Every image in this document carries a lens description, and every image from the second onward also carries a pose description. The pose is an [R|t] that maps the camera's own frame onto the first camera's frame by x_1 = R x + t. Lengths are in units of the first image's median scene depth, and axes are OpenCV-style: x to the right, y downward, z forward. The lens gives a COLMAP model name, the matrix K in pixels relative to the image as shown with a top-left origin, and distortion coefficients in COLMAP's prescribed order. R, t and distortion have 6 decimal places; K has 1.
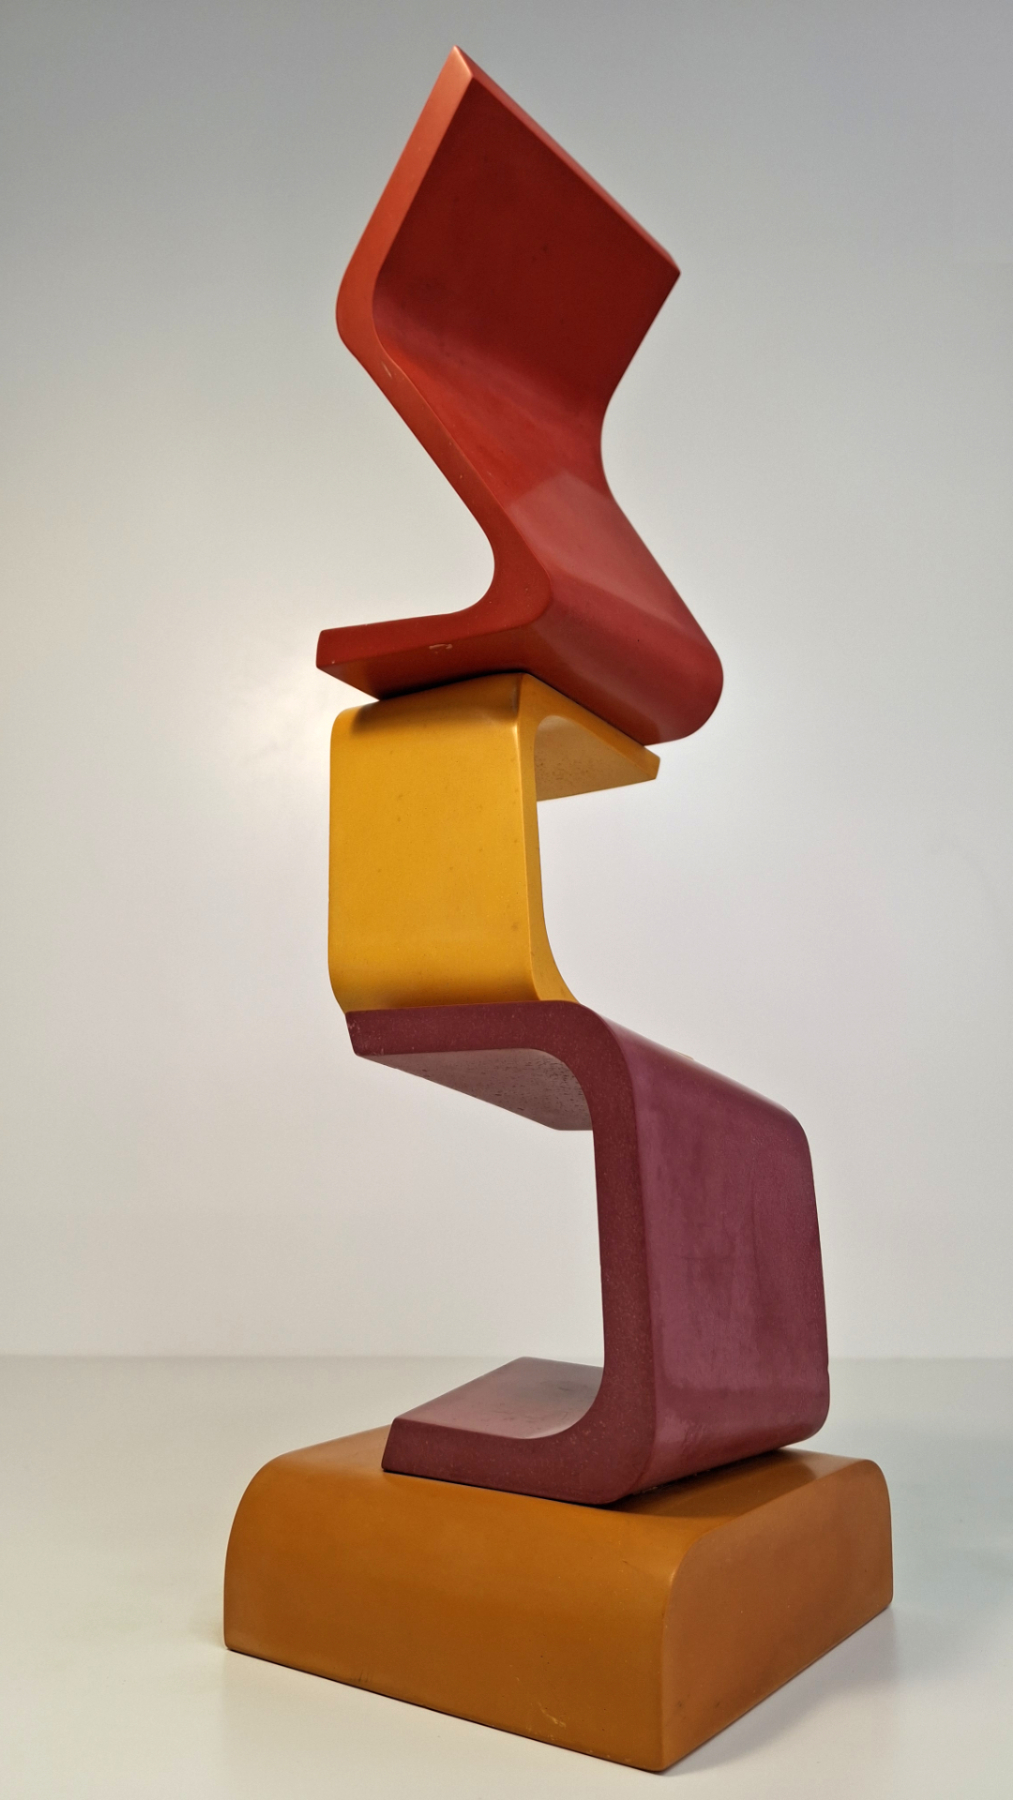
lens RADIAL K [[1295.8, 0, 507.2], [0, 1295.8, 896.7], [0, 0, 1]] dist [-0.008822, -0.007743]
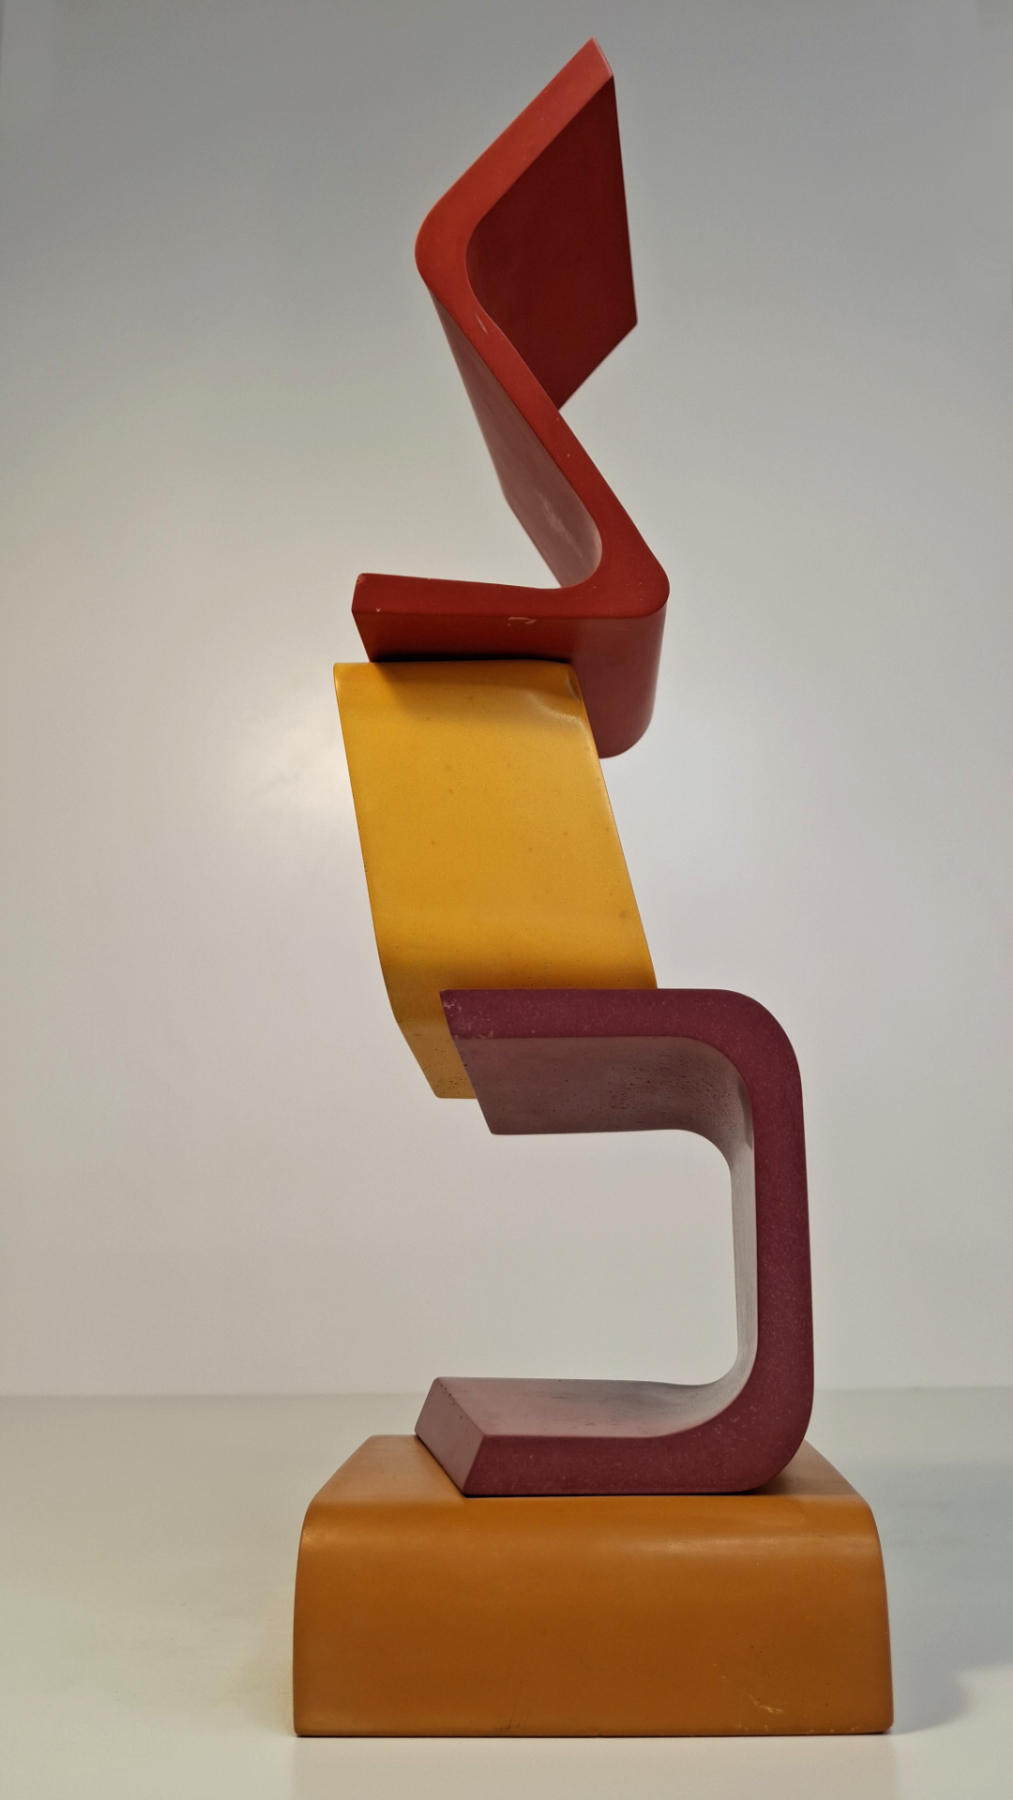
lens RADIAL K [[1295.8, 0, 507.6], [0, 1295.8, 903.7], [0, 0, 1]] dist [-0.008822, -0.007743]
pose [[0.847983, 0.113895, 0.517641, -0.609891], [-0.092010, 0.993443, -0.067856, 0.093879], [-0.521976, 0.009912, 0.852903, 0.217202]]
